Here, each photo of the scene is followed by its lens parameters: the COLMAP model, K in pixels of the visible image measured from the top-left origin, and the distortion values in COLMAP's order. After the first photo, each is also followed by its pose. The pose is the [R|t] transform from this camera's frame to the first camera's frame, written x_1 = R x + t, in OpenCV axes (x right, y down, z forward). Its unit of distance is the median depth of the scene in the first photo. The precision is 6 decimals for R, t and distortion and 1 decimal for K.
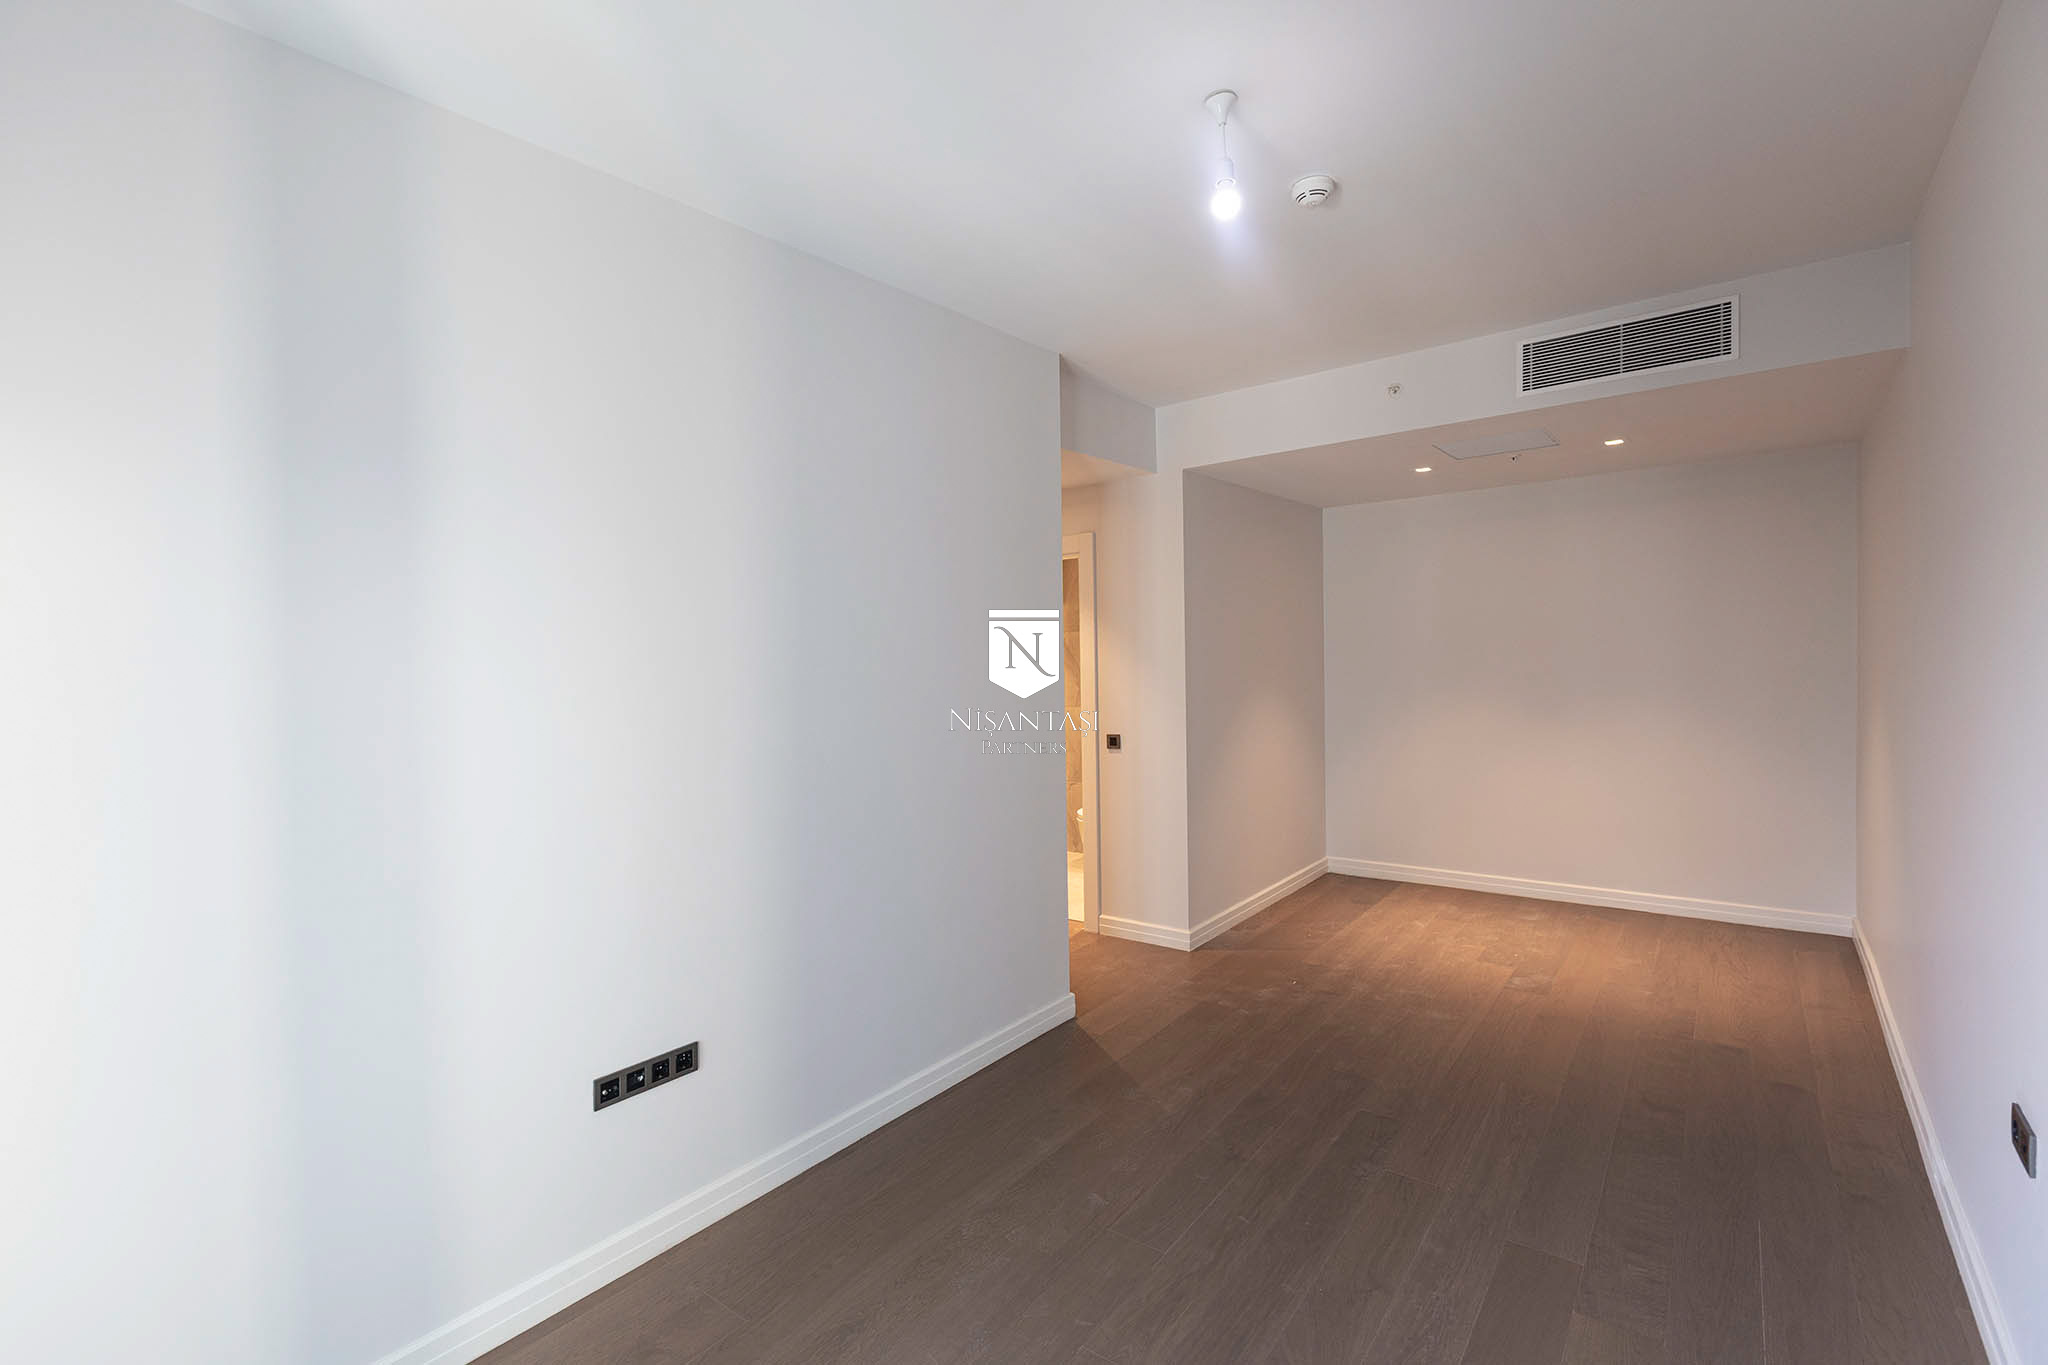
lens RADIAL K [[908.4, 0, 1058.0], [0, 908.4, 694.7], [0, 0, 1]] dist [0.002631, 0.001654]
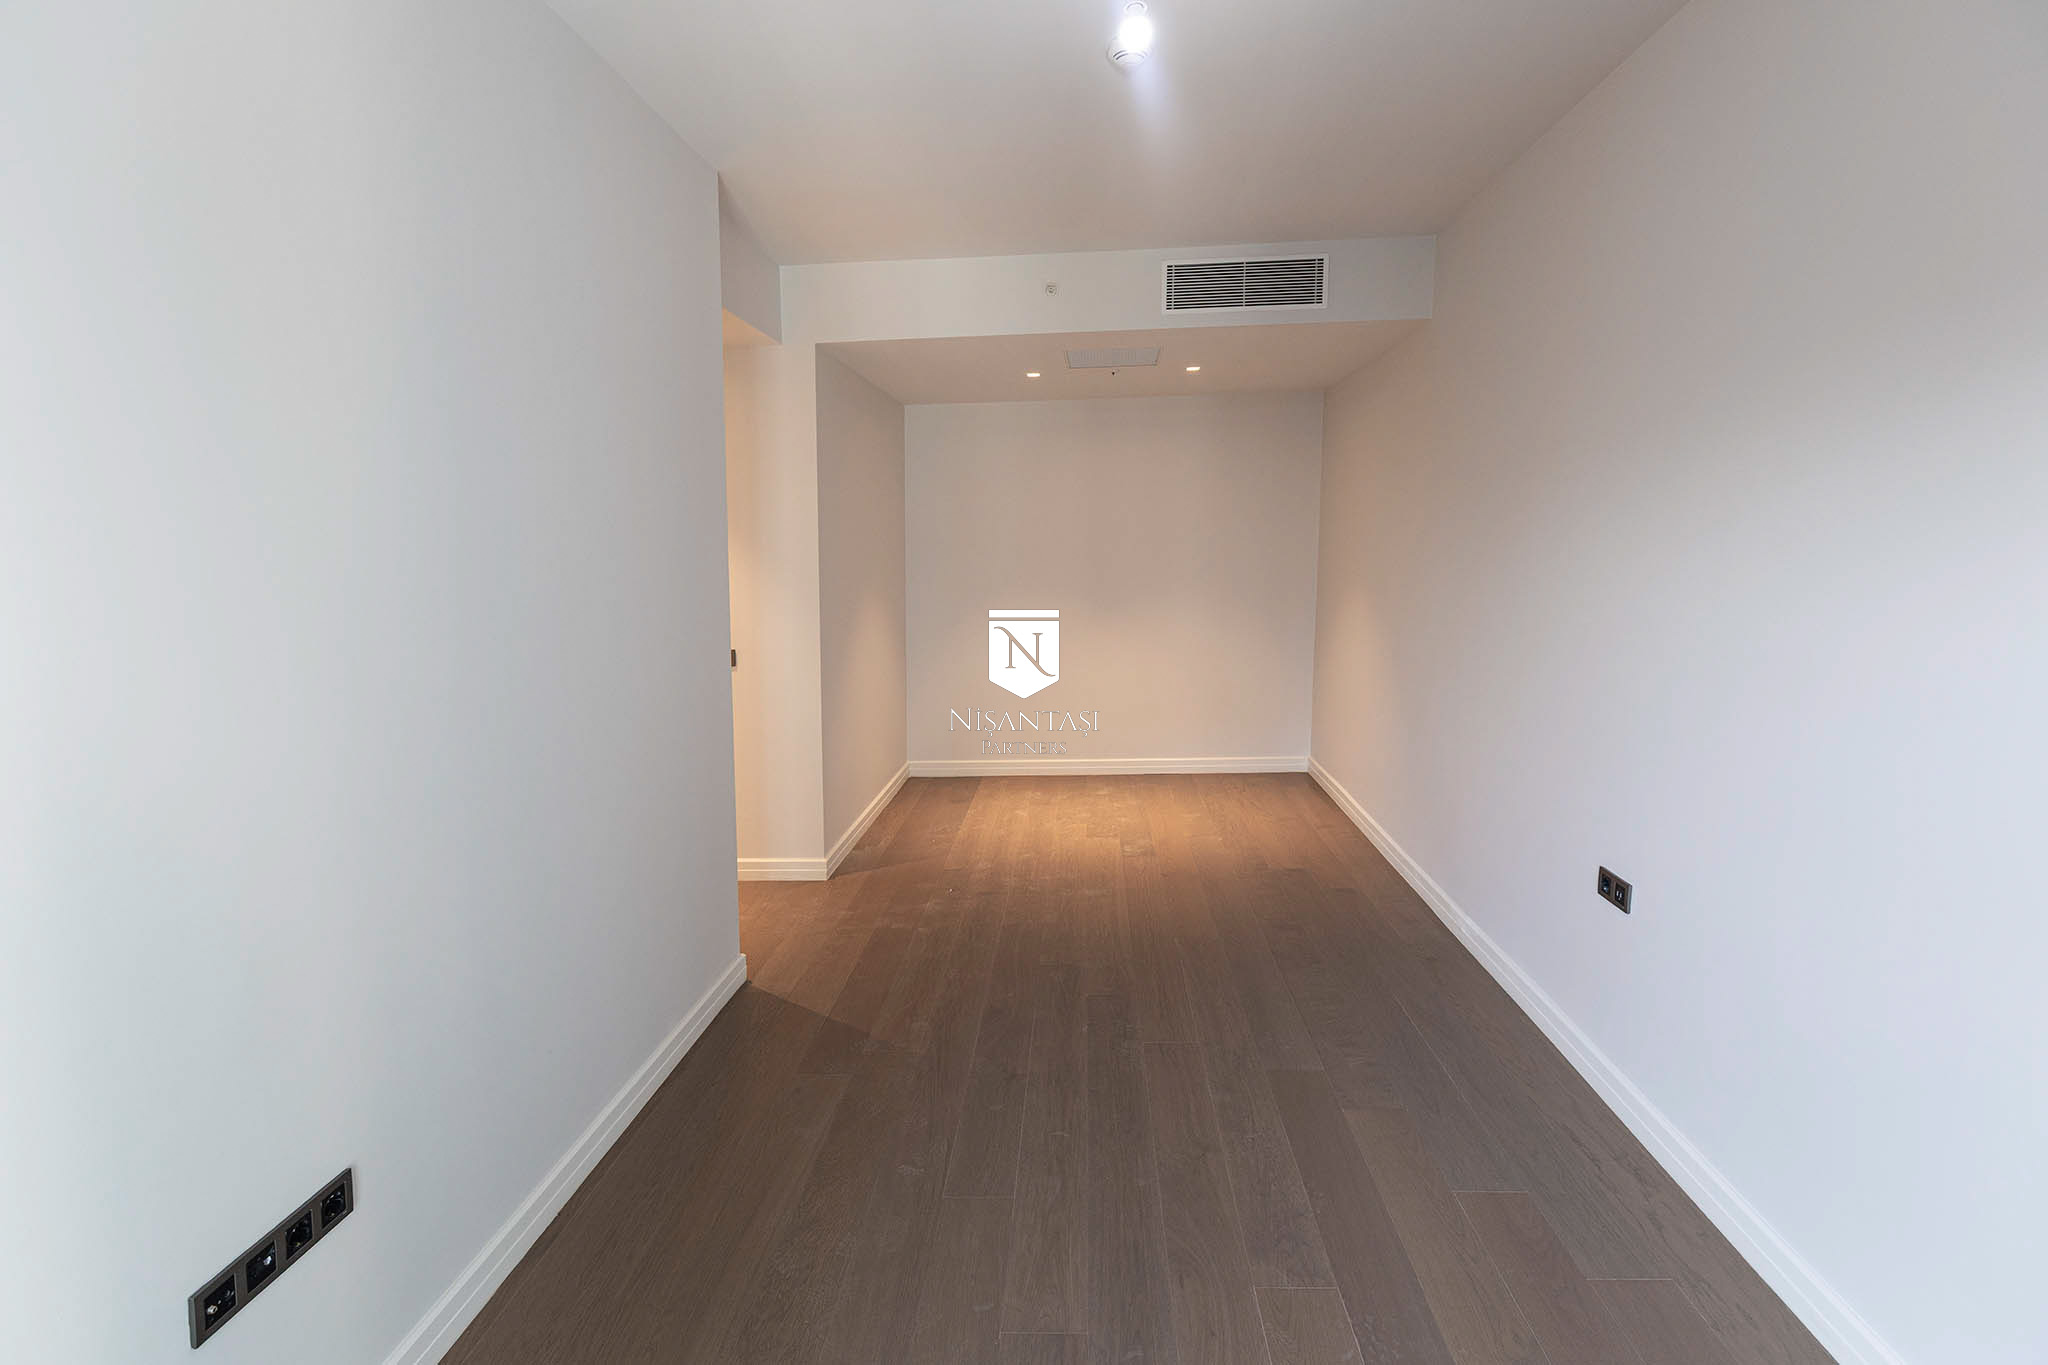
lens RADIAL K [[908.4, 0, 1043.1], [0, 908.4, 674.3], [0, 0, 1]] dist [0.002631, 0.001654]
pose [[0.831718, -0.070395, 0.550717, -0.181766], [0.027355, 0.995920, 0.085990, -0.000668], [-0.554524, -0.056454, 0.830251, 0.128848]]
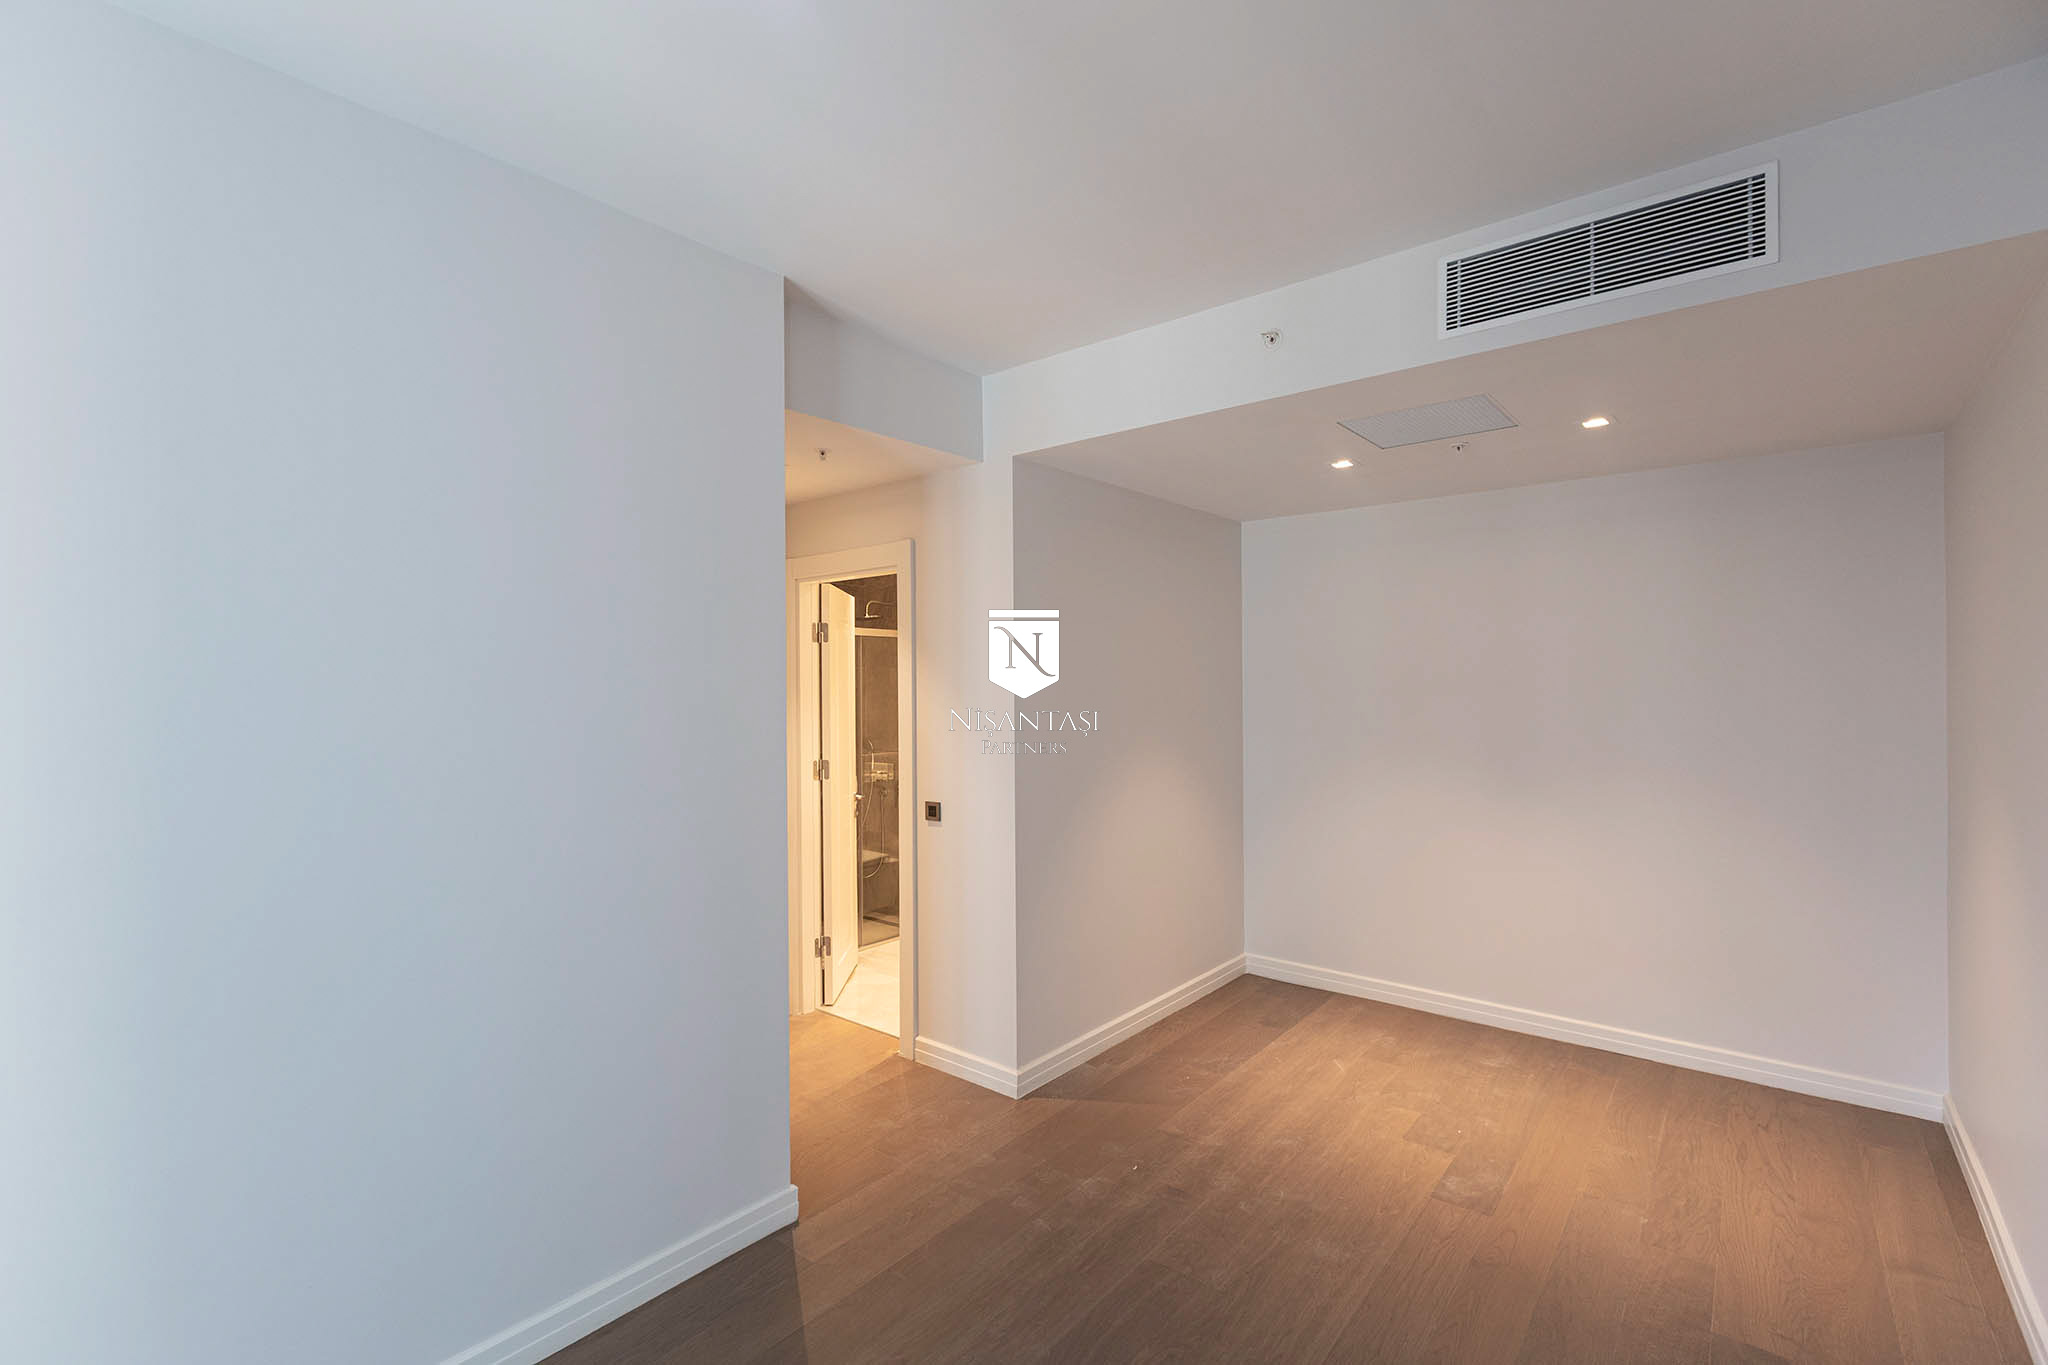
lens RADIAL K [[908.4, 0, 1028.9], [0, 908.4, 684.5], [0, 0, 1]] dist [0.002631, 0.001654]
pose [[0.998816, 0.026634, -0.040699, 0.190508], [-0.028343, 0.998715, -0.042004, -0.028089], [0.039528, 0.043108, 0.998288, 0.262484]]
